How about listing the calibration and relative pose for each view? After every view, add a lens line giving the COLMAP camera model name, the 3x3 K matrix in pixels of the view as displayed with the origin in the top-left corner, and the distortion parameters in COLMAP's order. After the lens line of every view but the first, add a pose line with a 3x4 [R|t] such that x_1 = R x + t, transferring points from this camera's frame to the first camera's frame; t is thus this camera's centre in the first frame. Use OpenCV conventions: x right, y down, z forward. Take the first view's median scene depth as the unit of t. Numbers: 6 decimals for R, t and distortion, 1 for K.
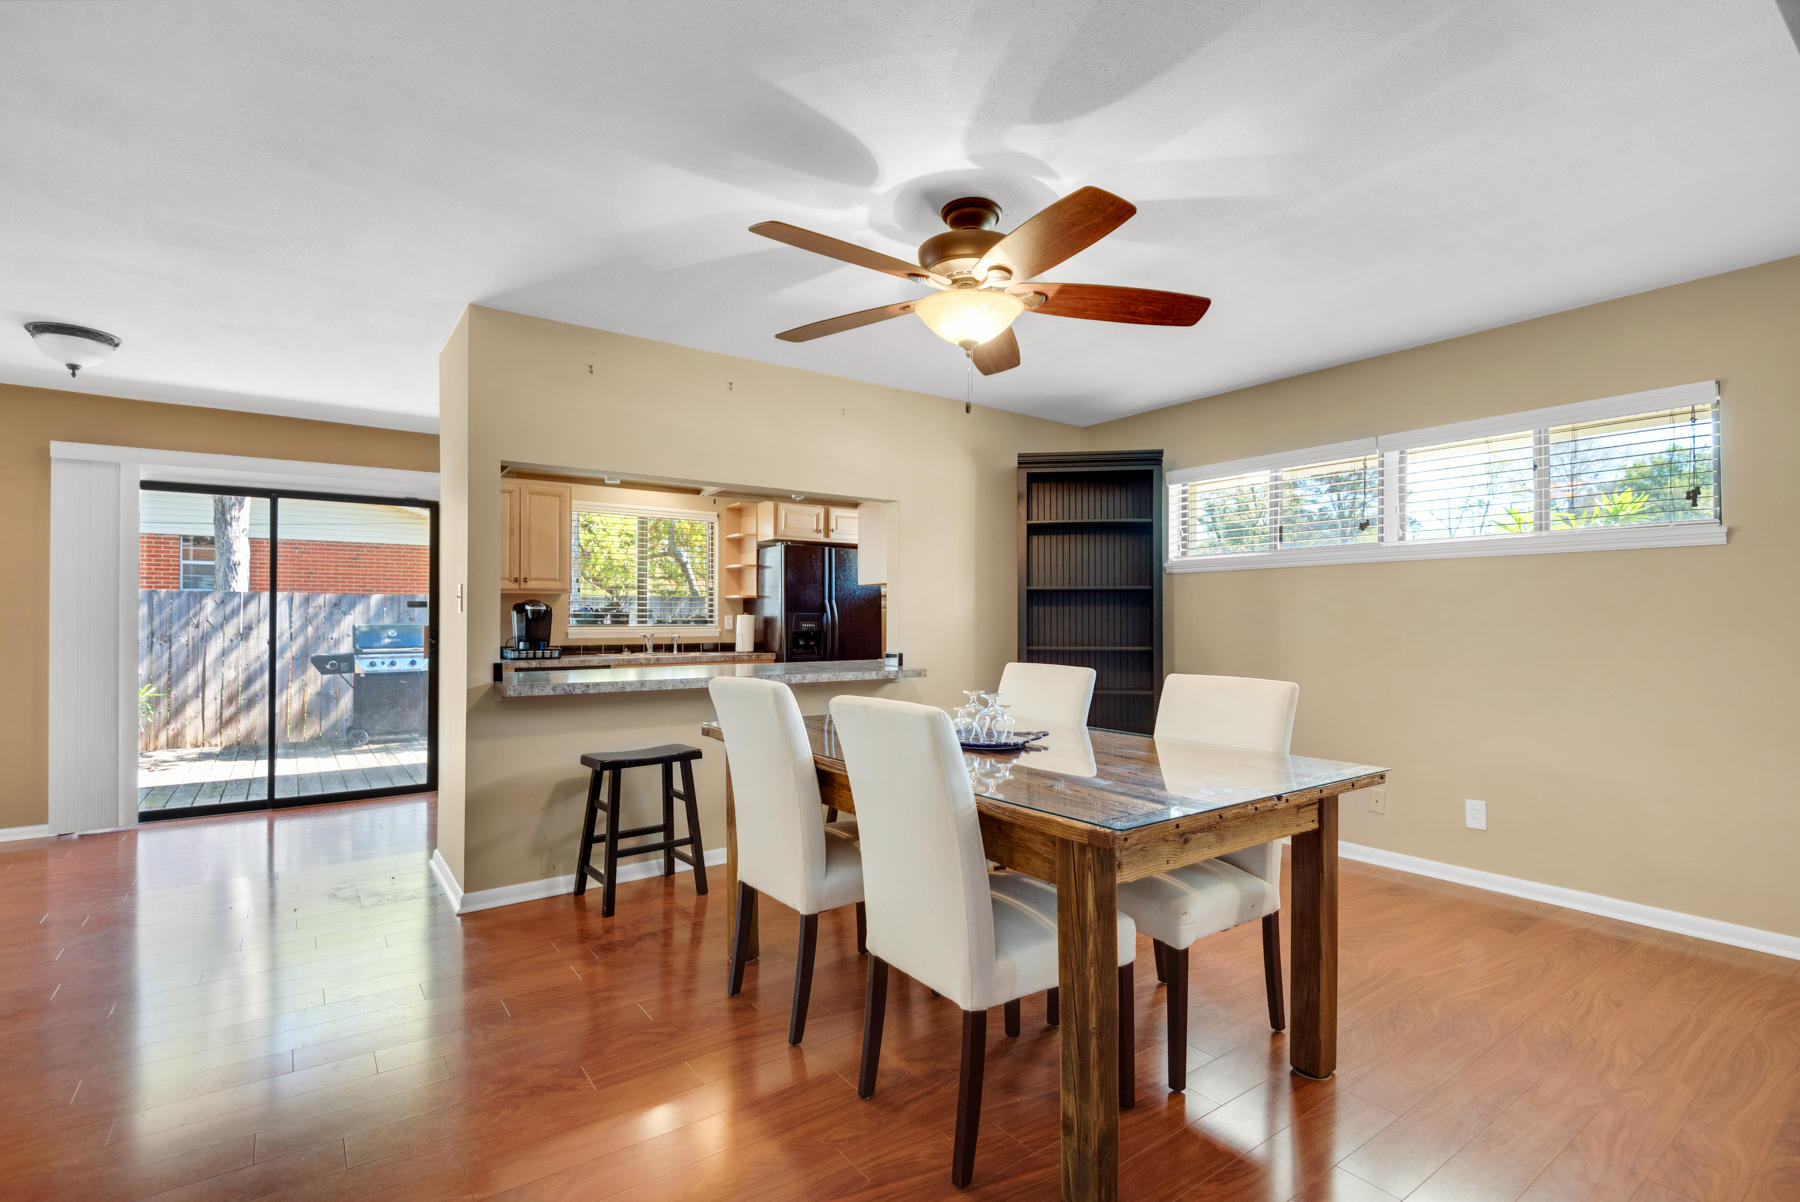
lens RADIAL K [[835.3, 0, 898.3], [0, 835.3, 611.1], [0, 0, 1]] dist [0.008595, -0.000195]
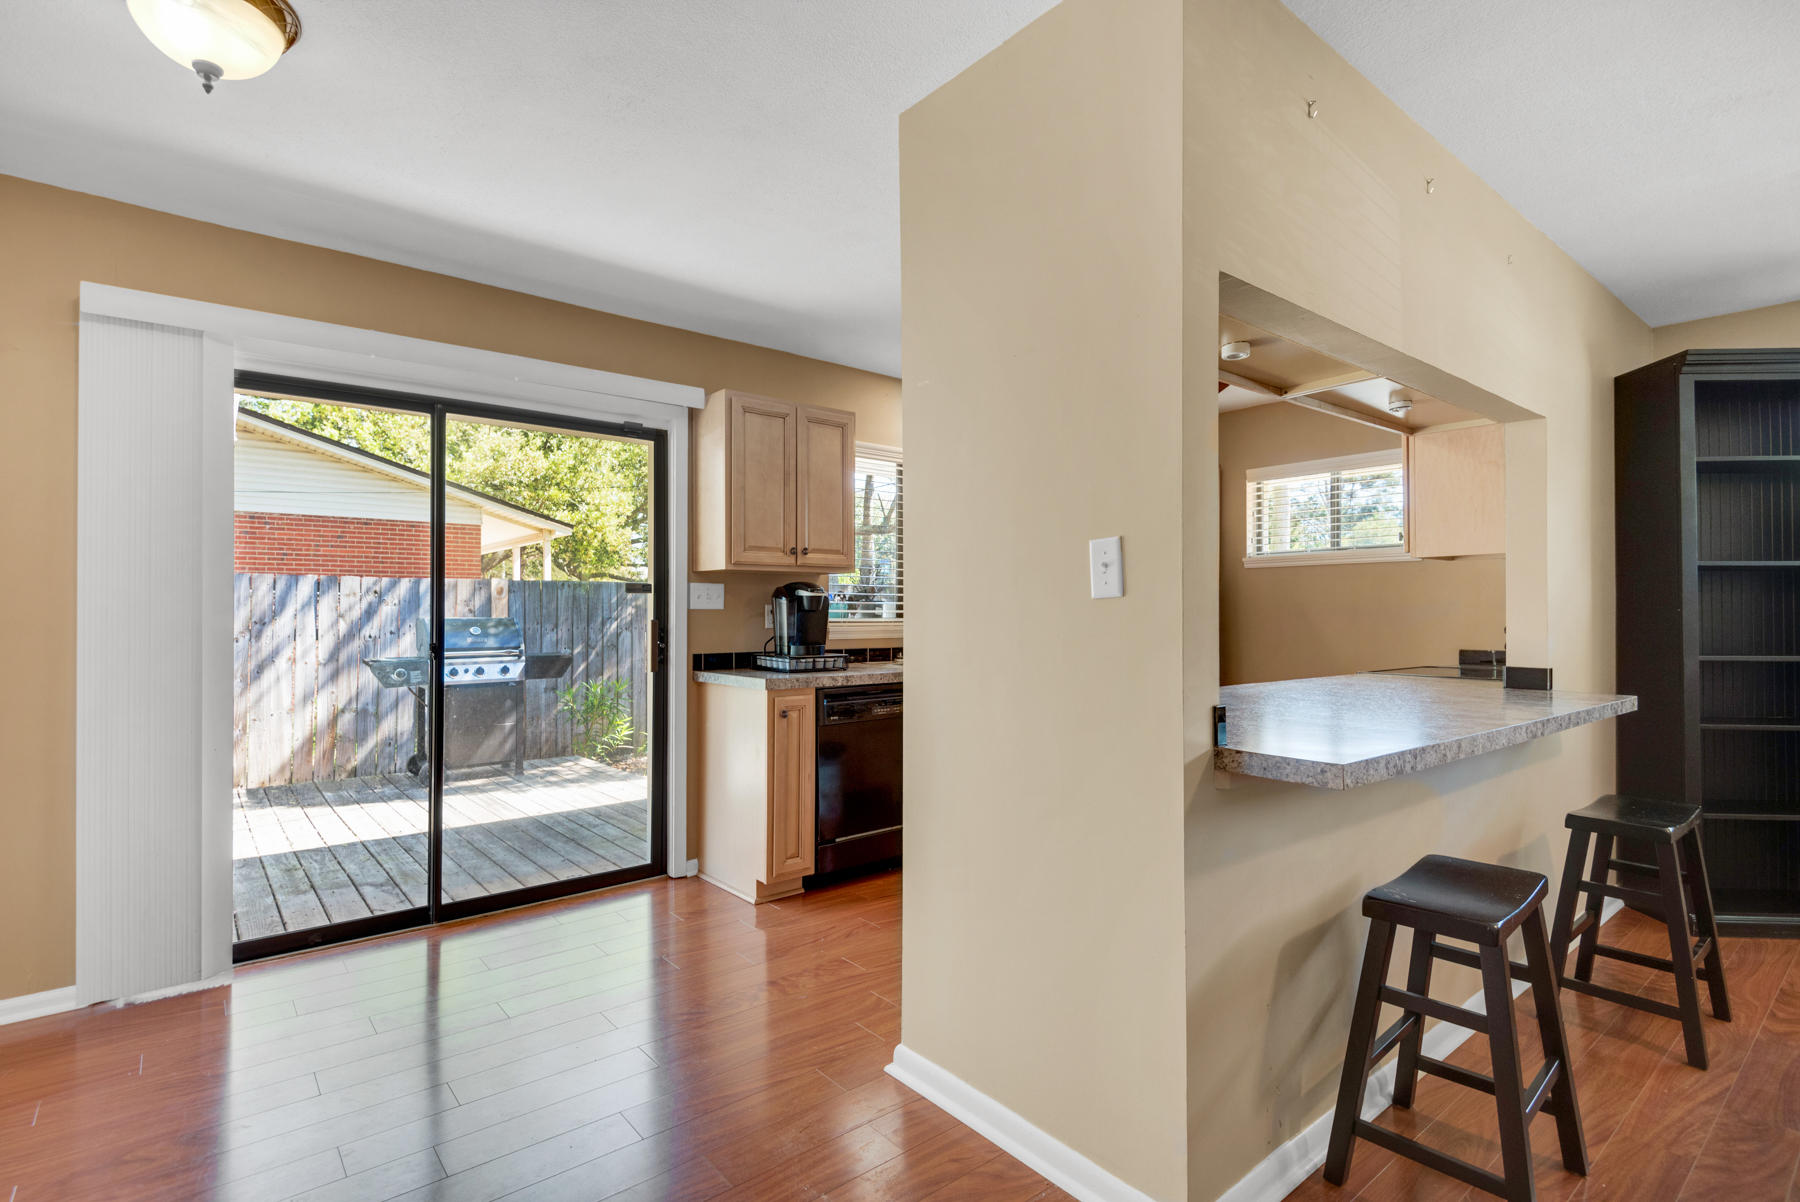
lens RADIAL K [[855.9, 0, 900.3], [0, 855.9, 607.8], [0, 0, 1]] dist [0.020804, 0.000119]
pose [[0.997818, 0.001340, 0.066016, -0.410628], [-0.001724, 0.999982, 0.005758, 0.003026], [-0.066007, -0.005859, 0.997802, 0.320214]]
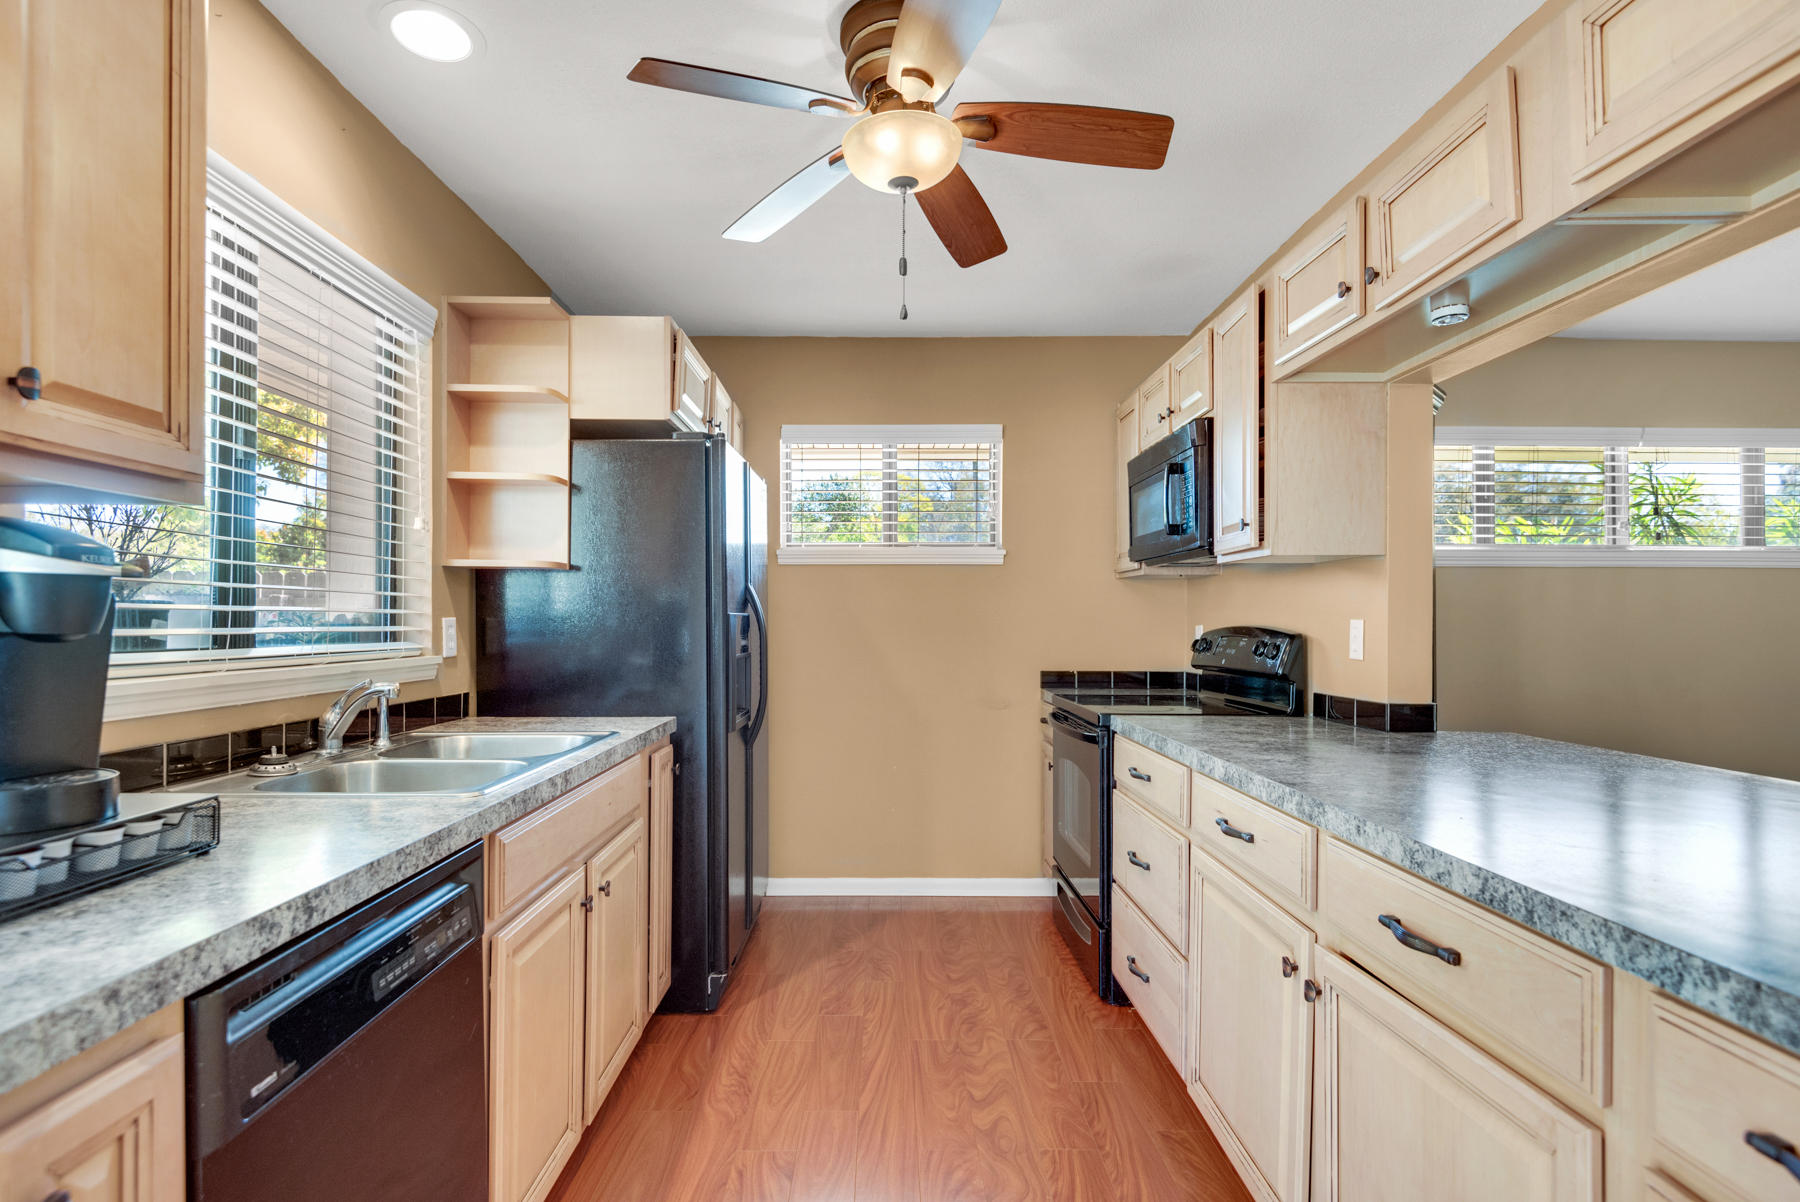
lens RADIAL K [[895.7, 0, 889.1], [0, 895.7, 609.8], [0, 0, 1]] dist [0.001609, -0.000051]
pose [[0.577435, 0.012312, 0.816344, -0.481915], [-0.009795, 0.999919, -0.008152, 0.004276], [-0.816378, -0.003289, 0.577508, 0.765005]]
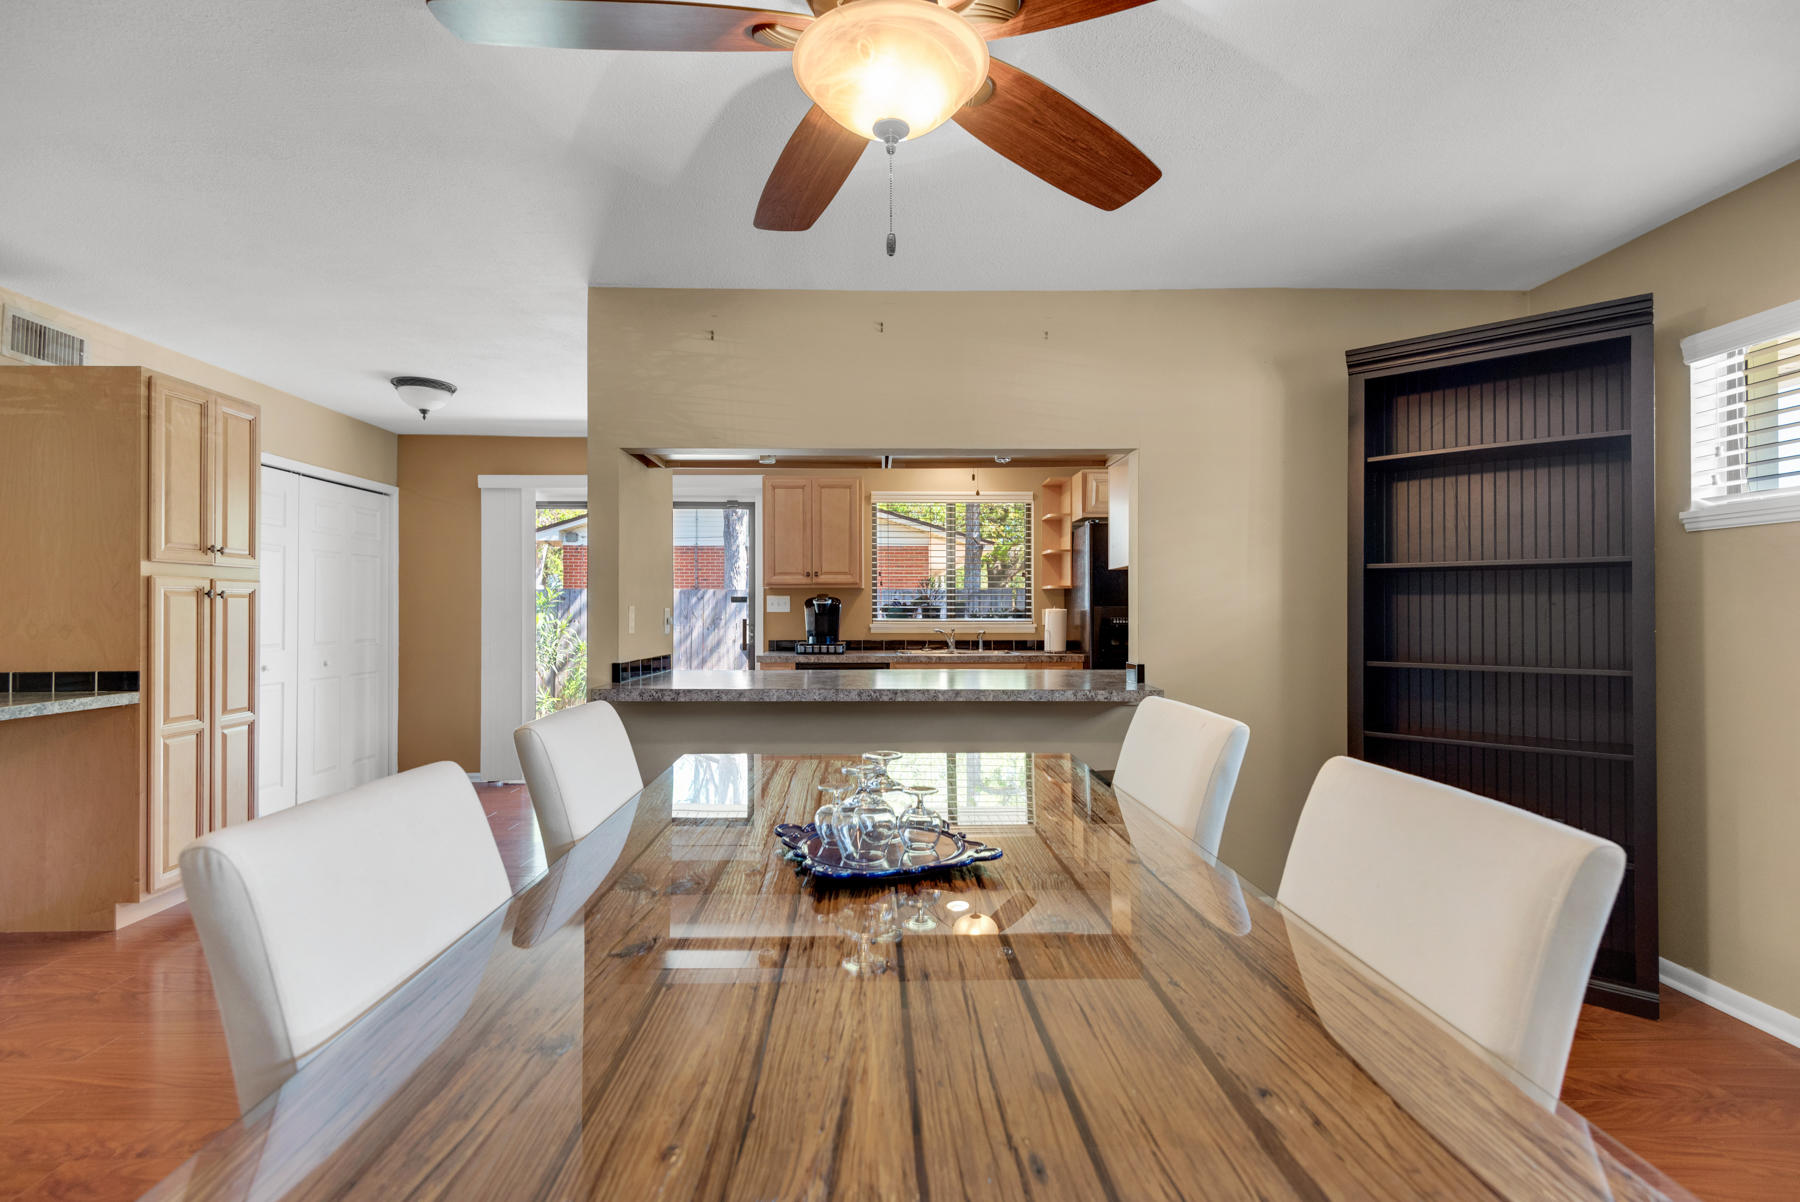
lens RADIAL K [[814.1, 0, 900.0], [0, 814.1, 601.0], [0, 0, 1]] dist [0.043707, -0.025021]
pose [[0.826823, -0.006531, -0.562424, 0.178904], [0.005856, 0.999978, -0.003002, -0.001586], [0.562431, -0.000811, 0.826844, 0.252135]]
